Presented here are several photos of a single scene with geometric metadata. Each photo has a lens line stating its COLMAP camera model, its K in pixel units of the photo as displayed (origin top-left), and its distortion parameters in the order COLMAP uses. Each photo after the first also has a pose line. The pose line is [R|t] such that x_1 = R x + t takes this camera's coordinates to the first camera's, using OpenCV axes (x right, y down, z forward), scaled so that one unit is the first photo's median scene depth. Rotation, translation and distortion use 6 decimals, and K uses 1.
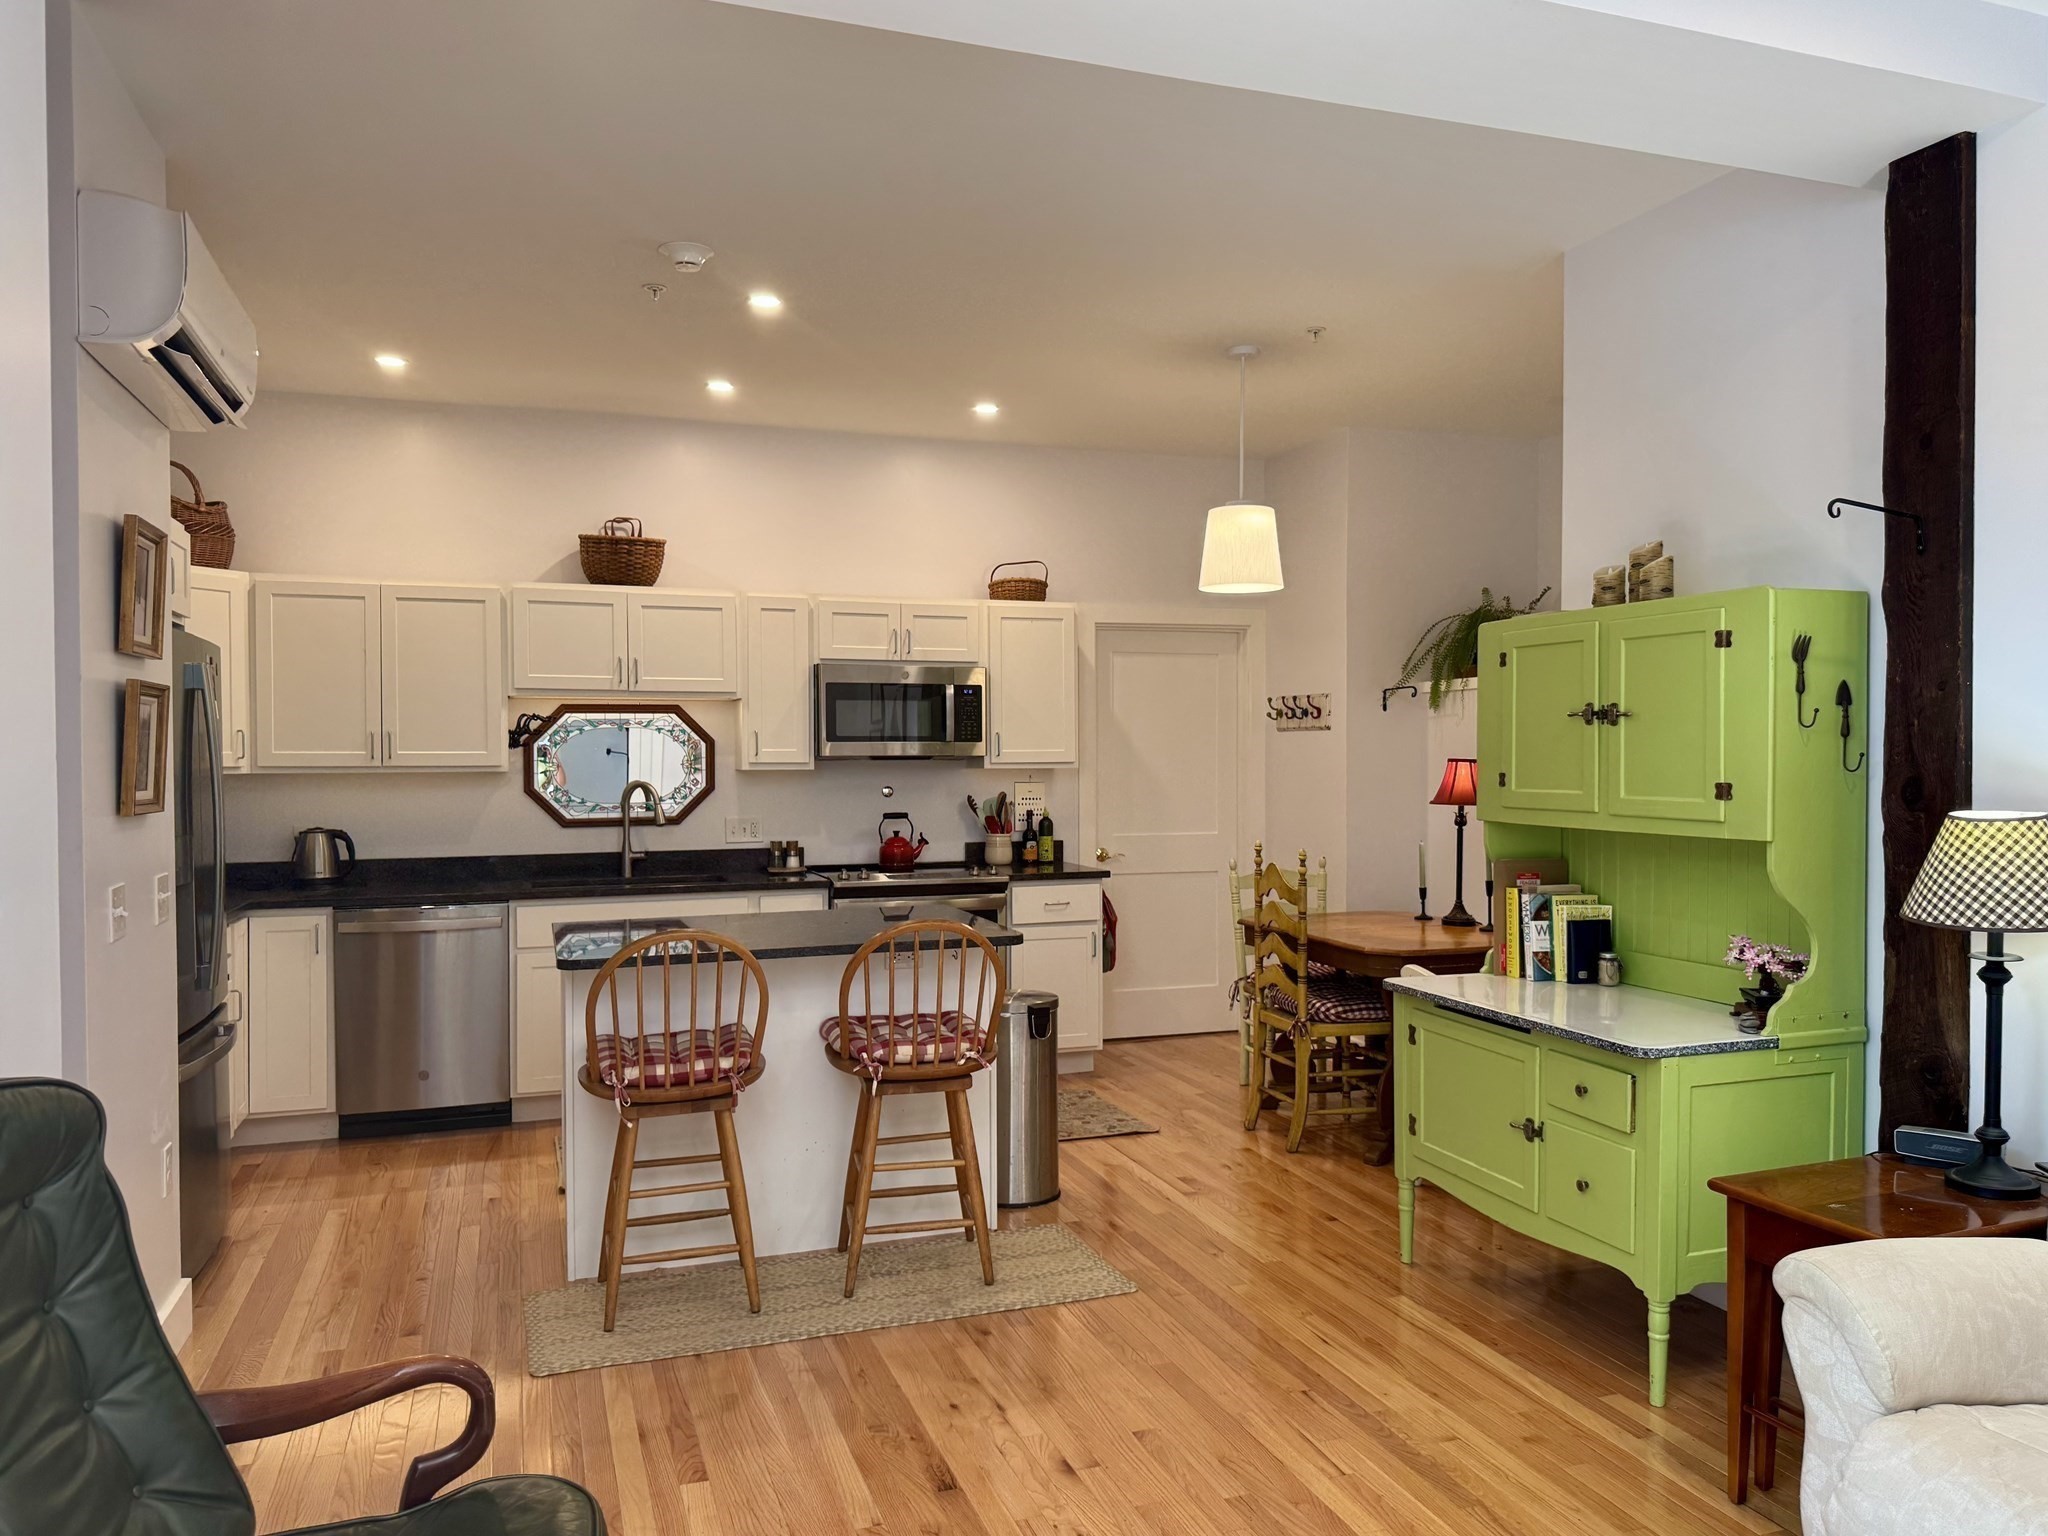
lens RADIAL K [[1581.1, 0, 1125.3], [0, 1581.1, 770.2], [0, 0, 1]] dist [0.091373, -0.161069]
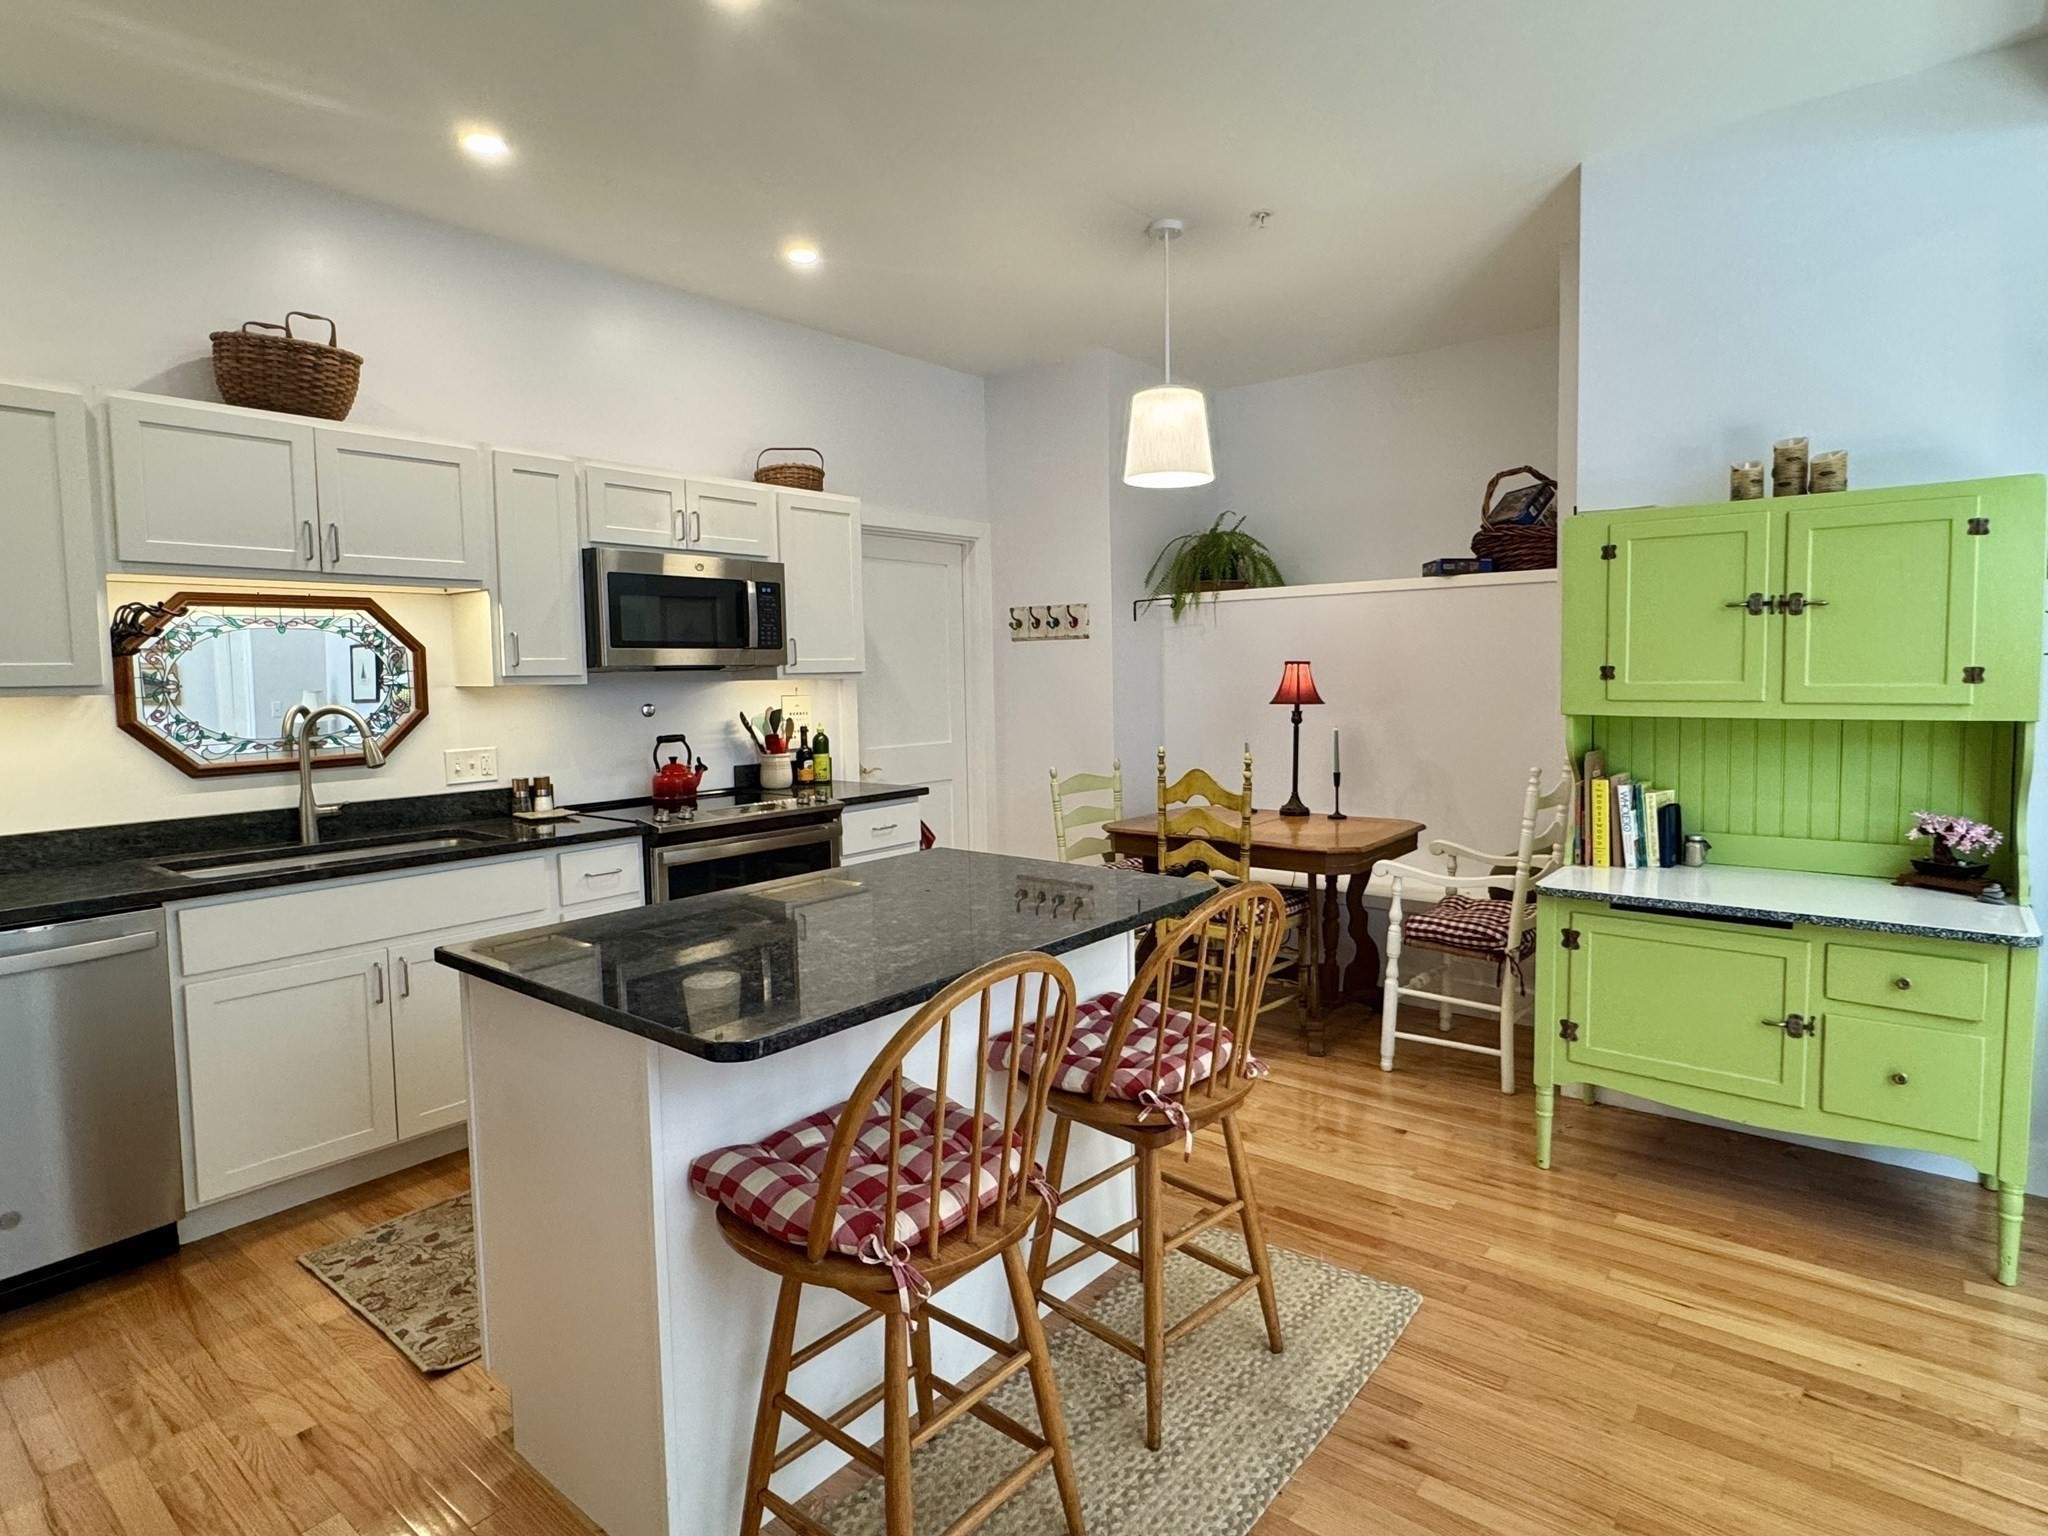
lens RADIAL K [[1107.3, 0, 1130.2], [0, 1107.3, 737.1], [0, 0, 1]] dist [0.002503, 0.000513]
pose [[0.837987, -0.045067, 0.543826, -0.272510], [0.020359, 0.998472, 0.051372, 0.002966], [-0.545310, -0.031977, 0.837624, 0.397773]]
